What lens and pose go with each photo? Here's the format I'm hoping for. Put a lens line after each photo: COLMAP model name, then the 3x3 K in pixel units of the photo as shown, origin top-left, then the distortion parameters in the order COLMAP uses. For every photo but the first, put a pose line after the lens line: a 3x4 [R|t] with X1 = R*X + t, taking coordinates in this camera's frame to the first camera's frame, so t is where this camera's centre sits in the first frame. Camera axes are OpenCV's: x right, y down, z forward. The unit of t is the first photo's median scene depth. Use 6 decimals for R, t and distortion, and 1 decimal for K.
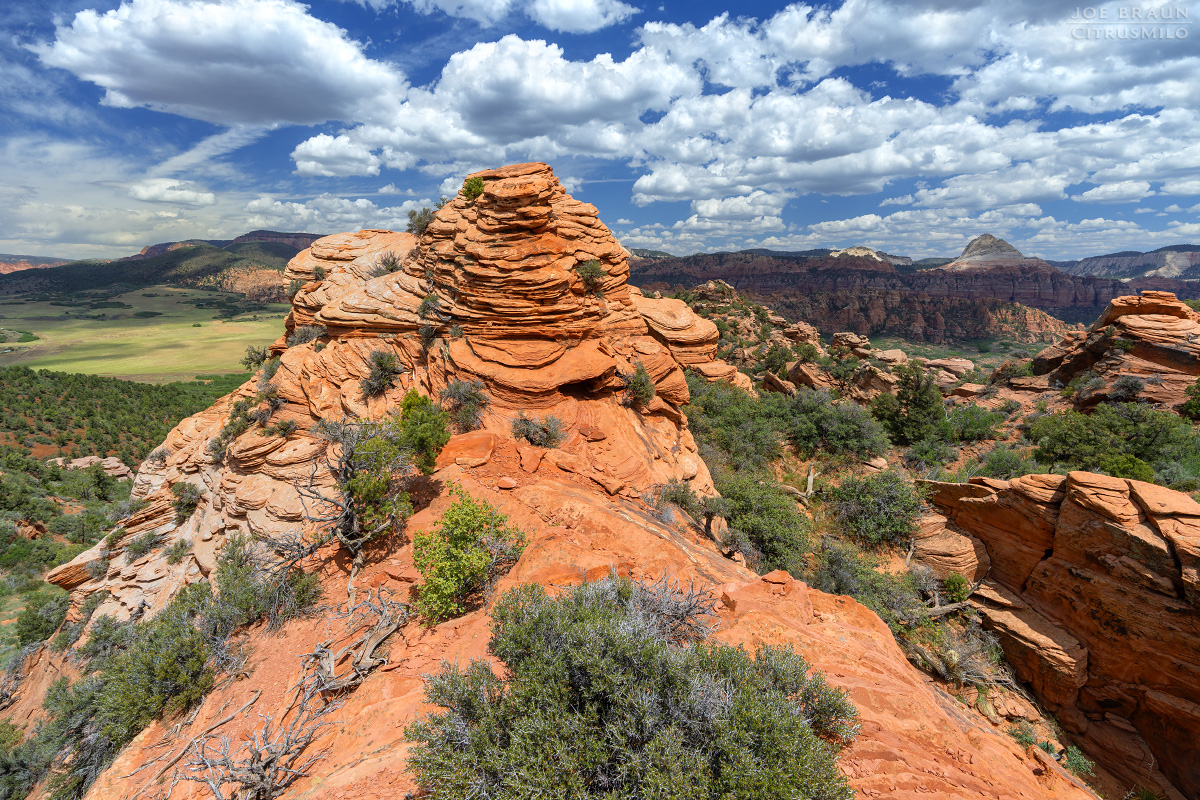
lens RADIAL K [[528.1, 0, 600.0], [0, 528.1, 400.0], [0, 0, 1]] dist [-0.000326, -0.000158]
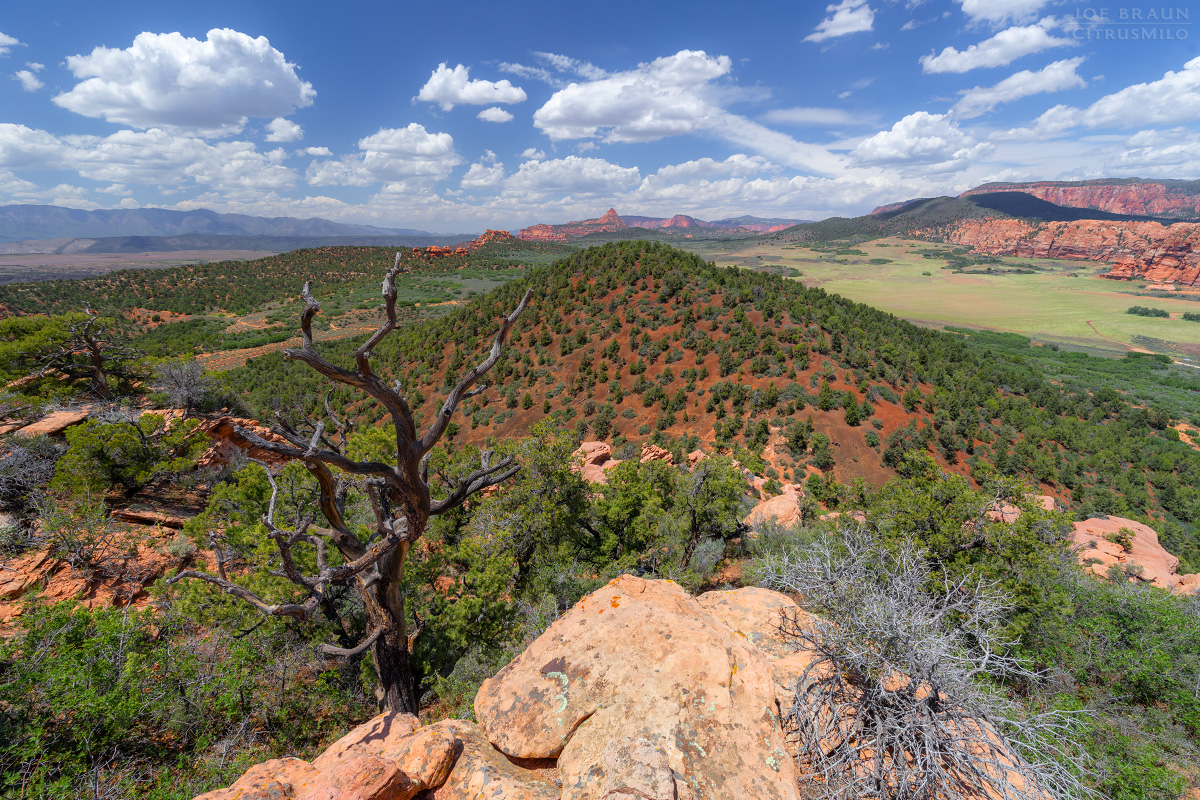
lens RADIAL K [[528.1, 0, 600.0], [0, 528.1, 400.0], [0, 0, 1]] dist [-0.000326, -0.000158]
pose [[0.413148, 0.270055, -0.869701, -0.108090], [-0.206926, 0.957876, 0.199135, 0.004951], [0.886843, 0.097692, 0.451626, 0.070913]]
